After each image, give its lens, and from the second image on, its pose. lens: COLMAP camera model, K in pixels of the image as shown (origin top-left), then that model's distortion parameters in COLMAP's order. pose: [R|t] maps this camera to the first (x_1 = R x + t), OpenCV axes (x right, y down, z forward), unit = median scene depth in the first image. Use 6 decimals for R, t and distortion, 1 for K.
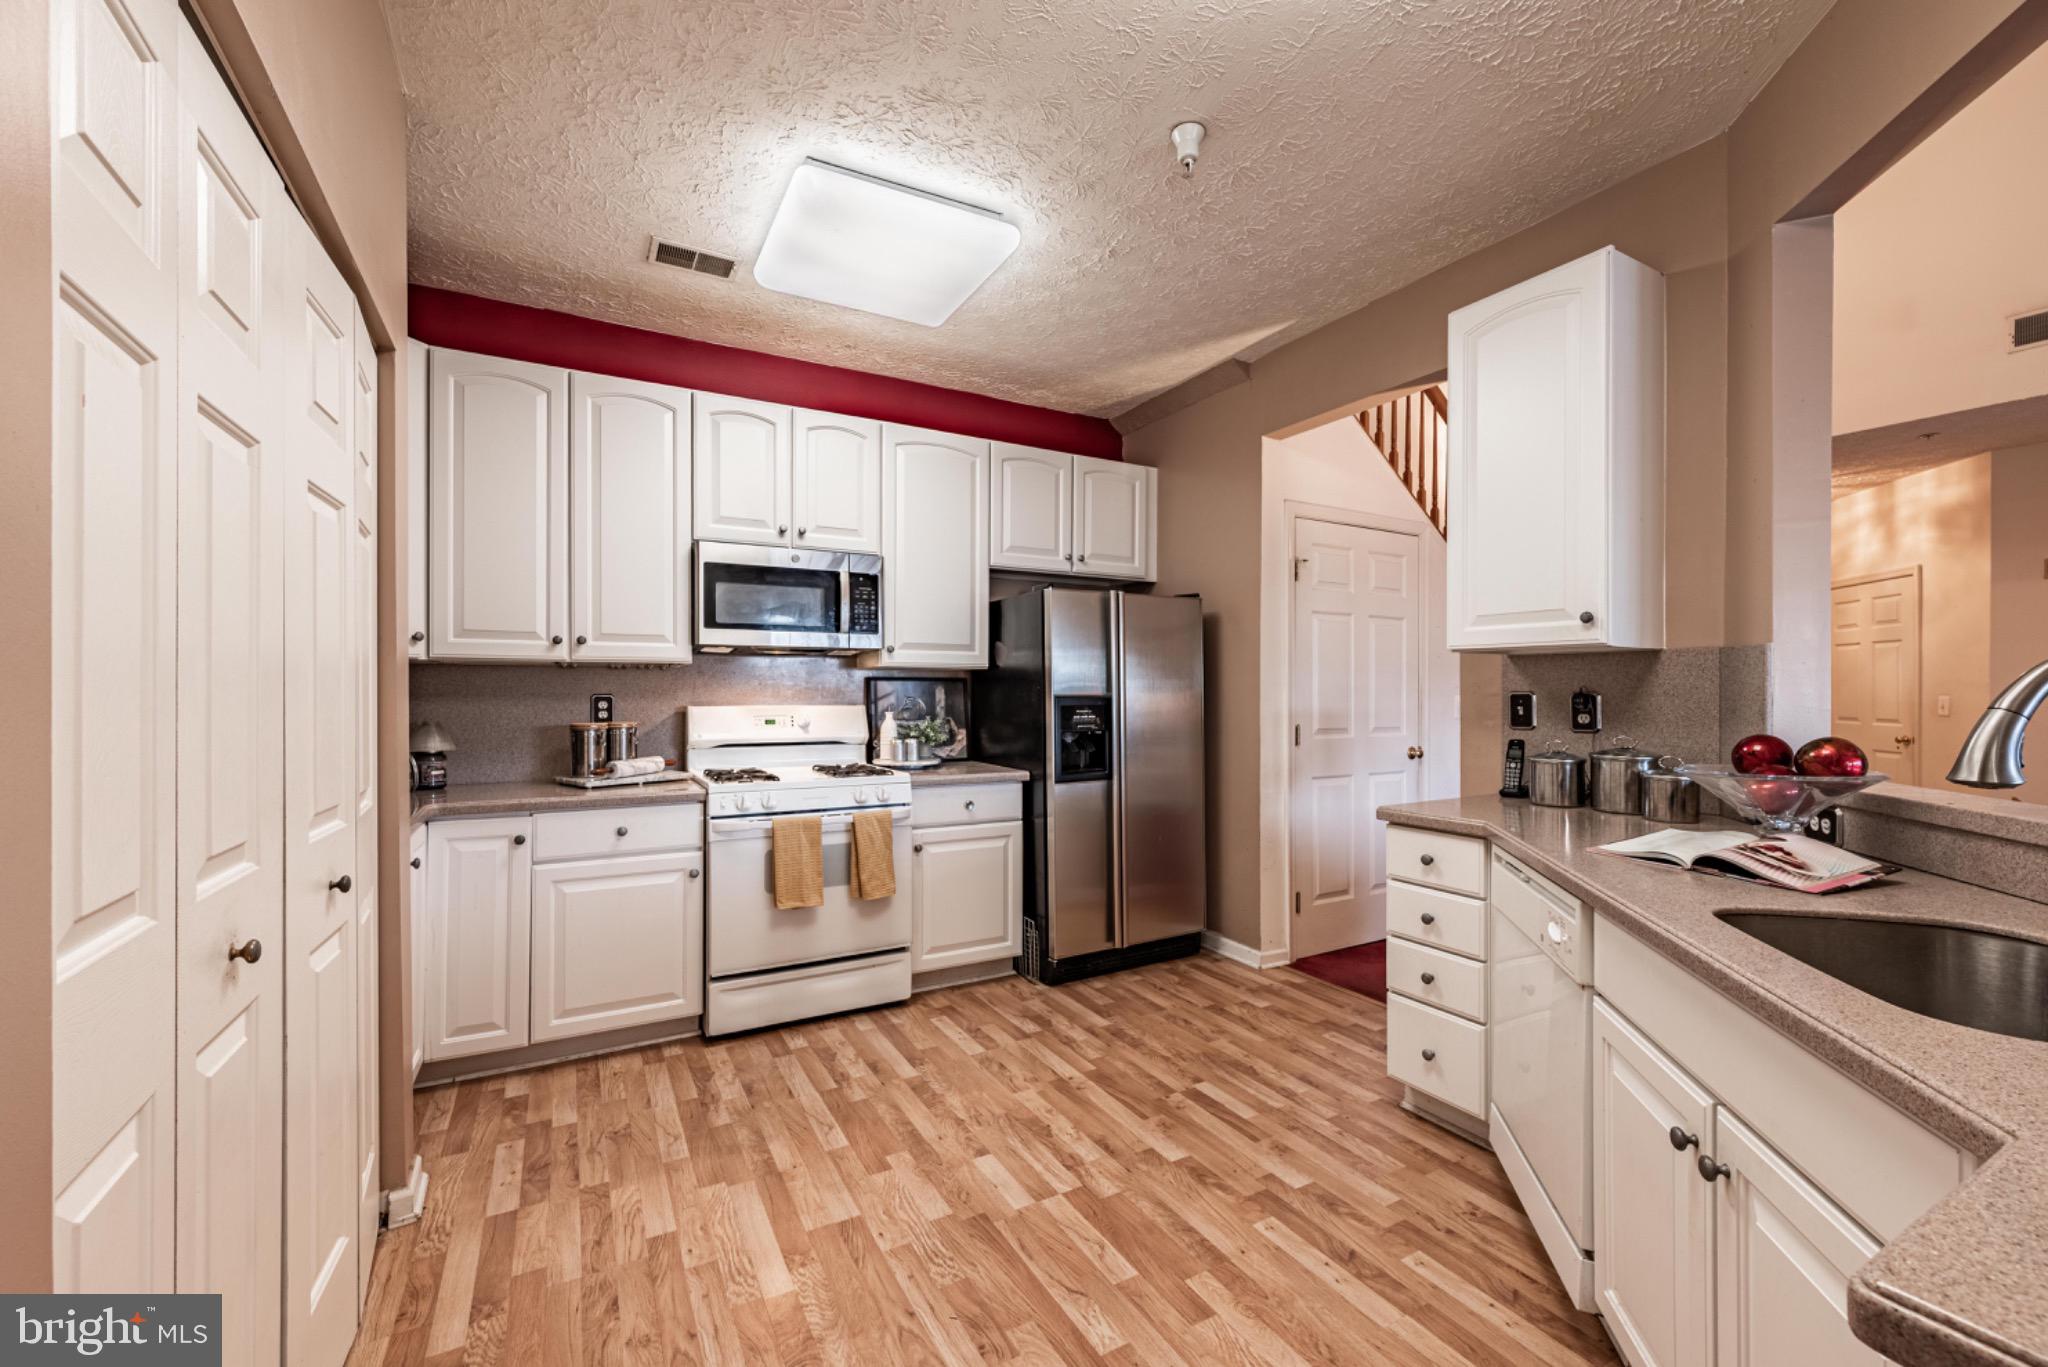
lens RADIAL K [[819.7, 0, 1021.0], [0, 819.7, 695.4], [0, 0, 1]] dist [-0.000719, 0.001125]
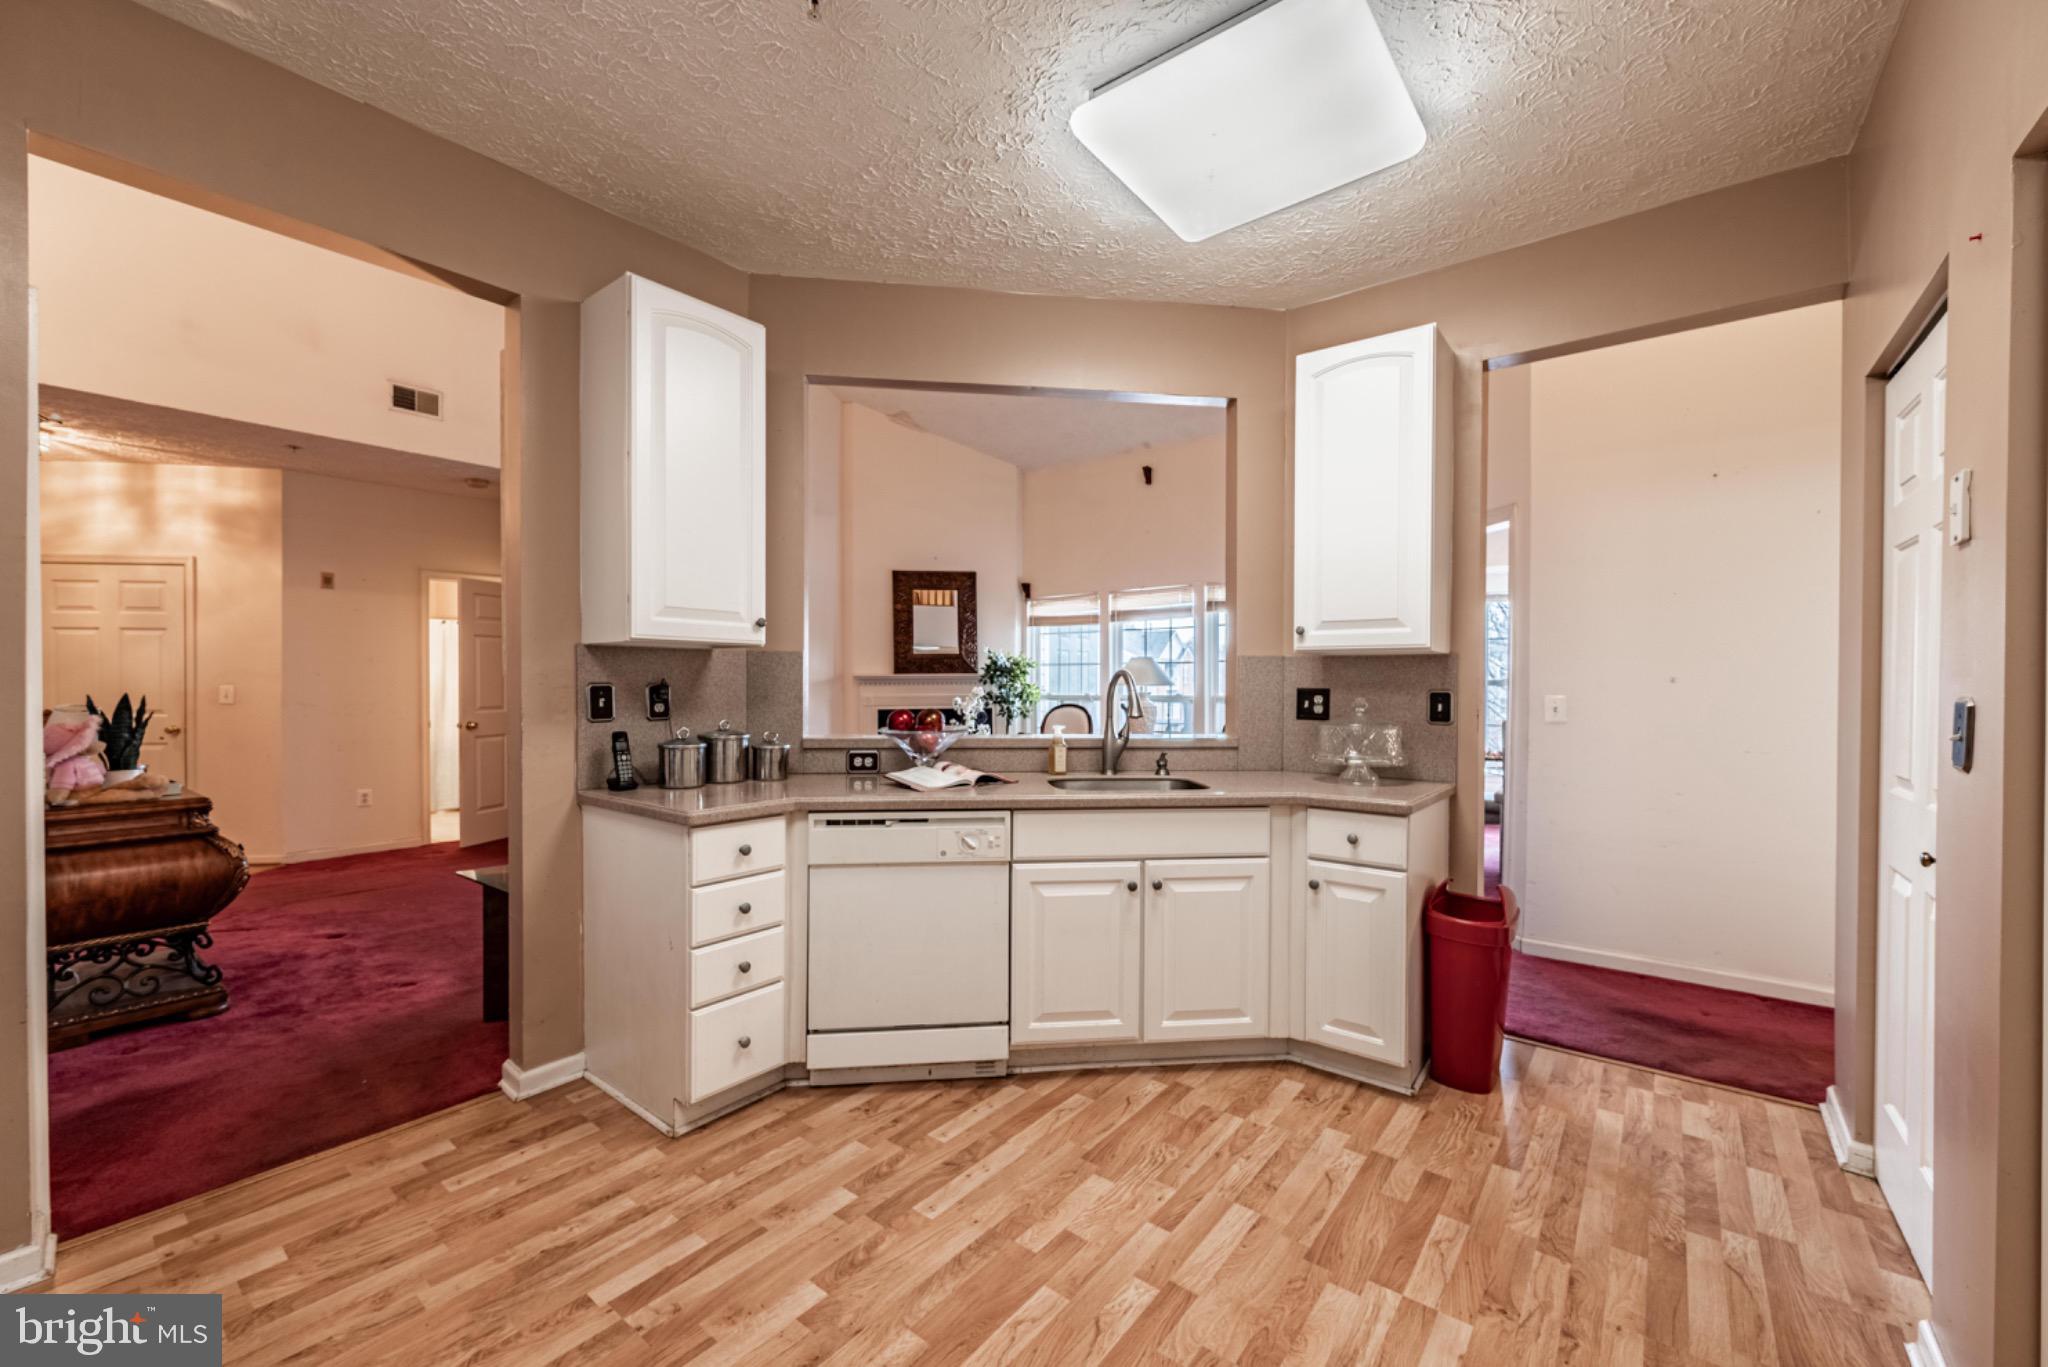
lens RADIAL K [[819.7, 0, 1019.1], [0, 819.7, 691.3], [0, 0, 1]] dist [-0.000719, 0.001125]
pose [[-0.383573, -0.010489, 0.923451, -0.567068], [0.002136, 0.999923, 0.012244, -0.006180], [-0.923508, 0.006669, -0.383521, 1.080845]]
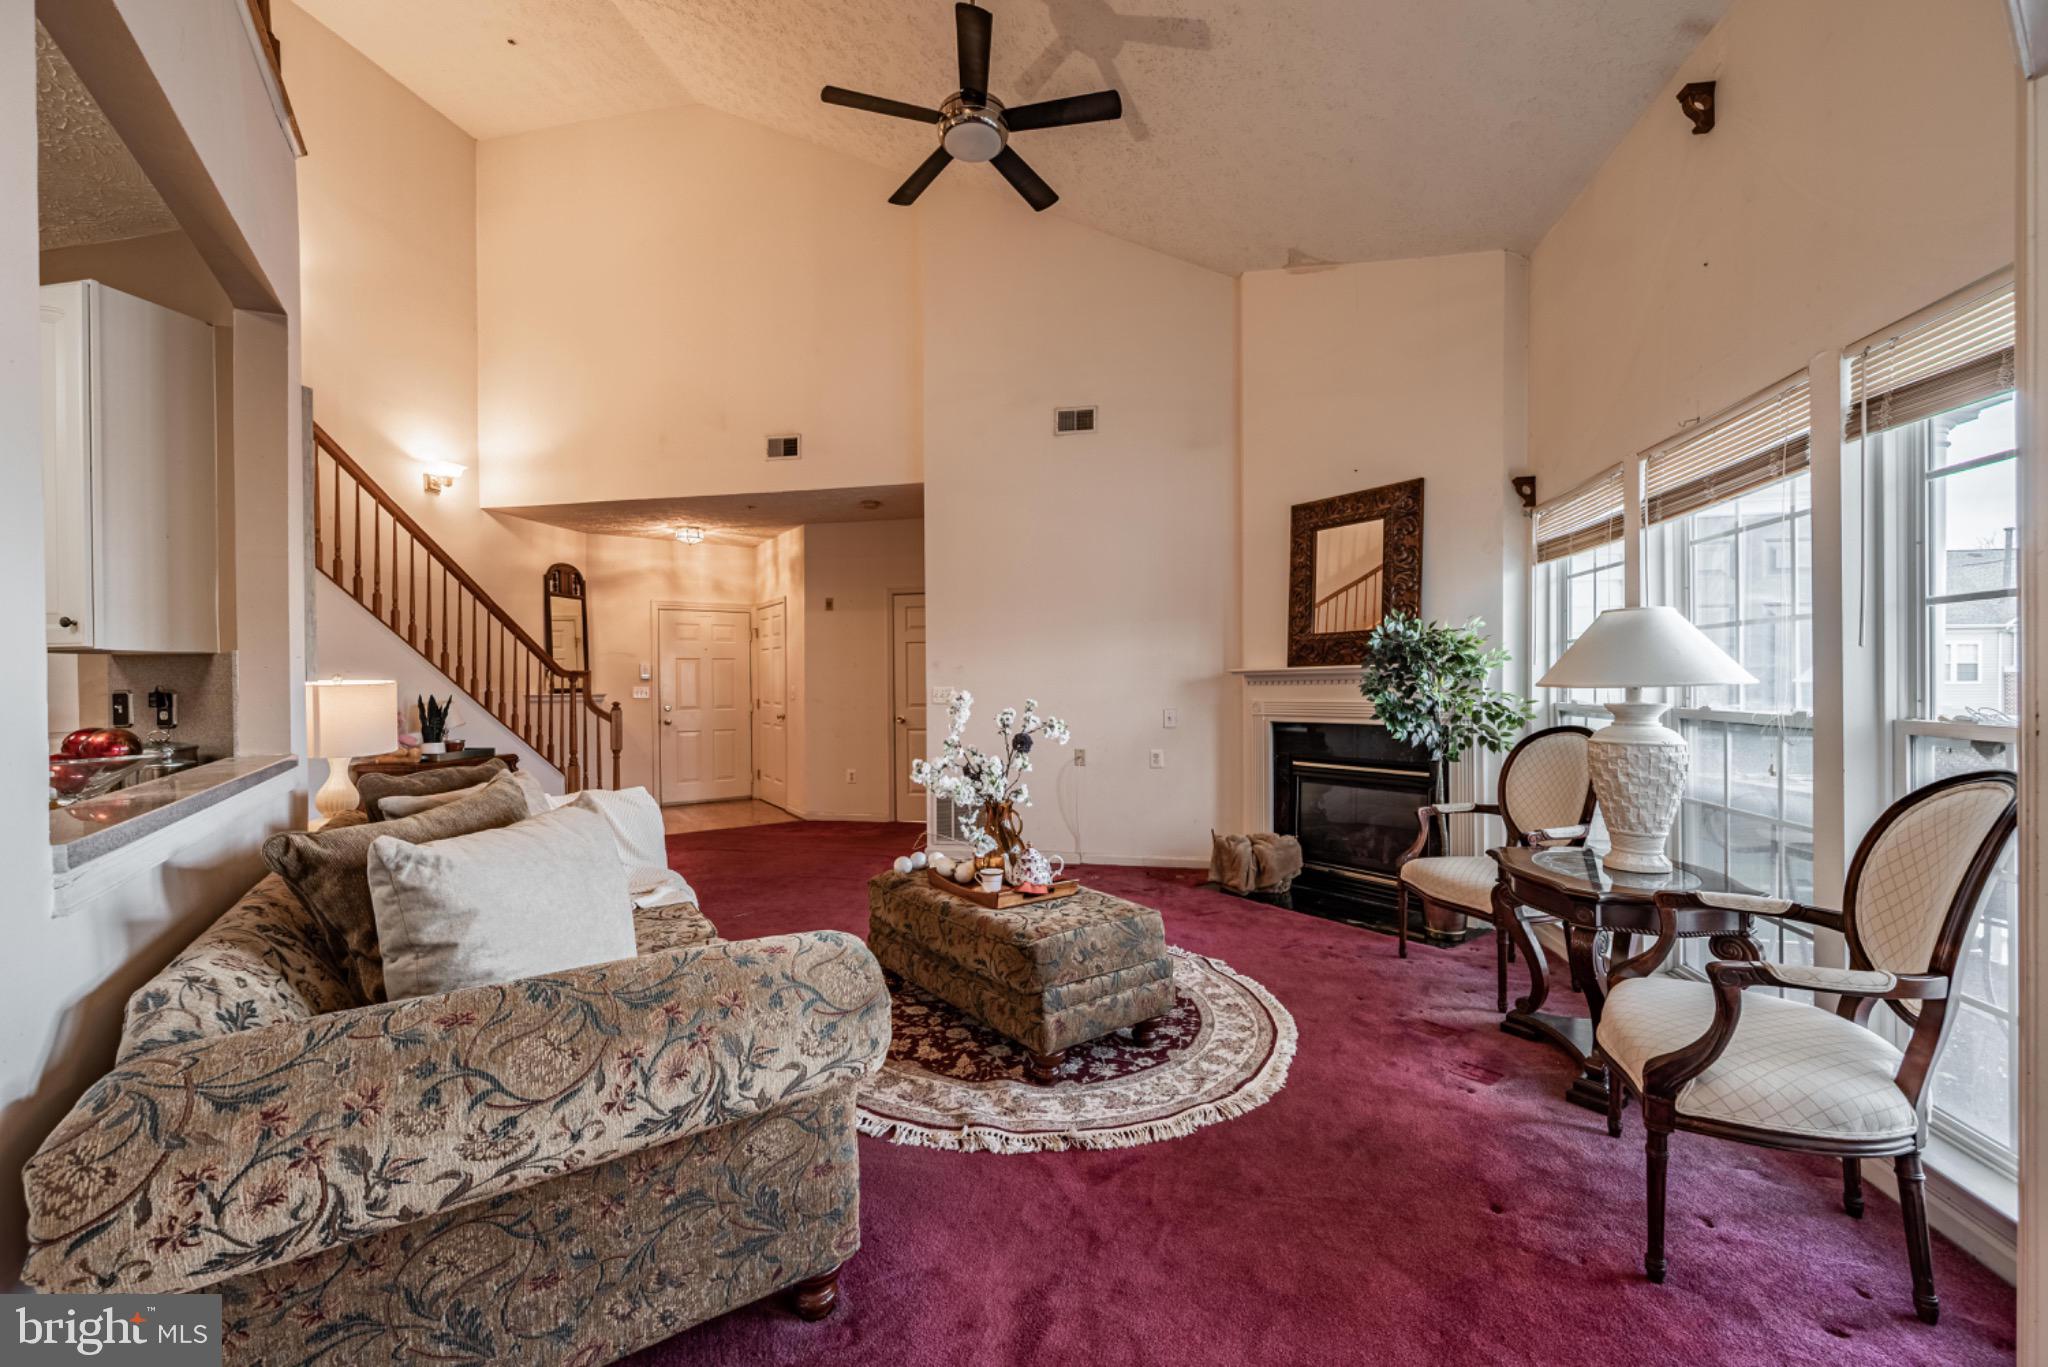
lens RADIAL K [[819.7, 0, 1024.2], [0, 819.7, 679.6], [0, 0, 1]] dist [-0.000719, 0.001125]
pose [[0.648059, -0.003734, 0.761581, 0.663529], [0.011936, 0.999915, -0.005255, 0.000154], [-0.761496, 0.012496, 0.648049, -0.613939]]
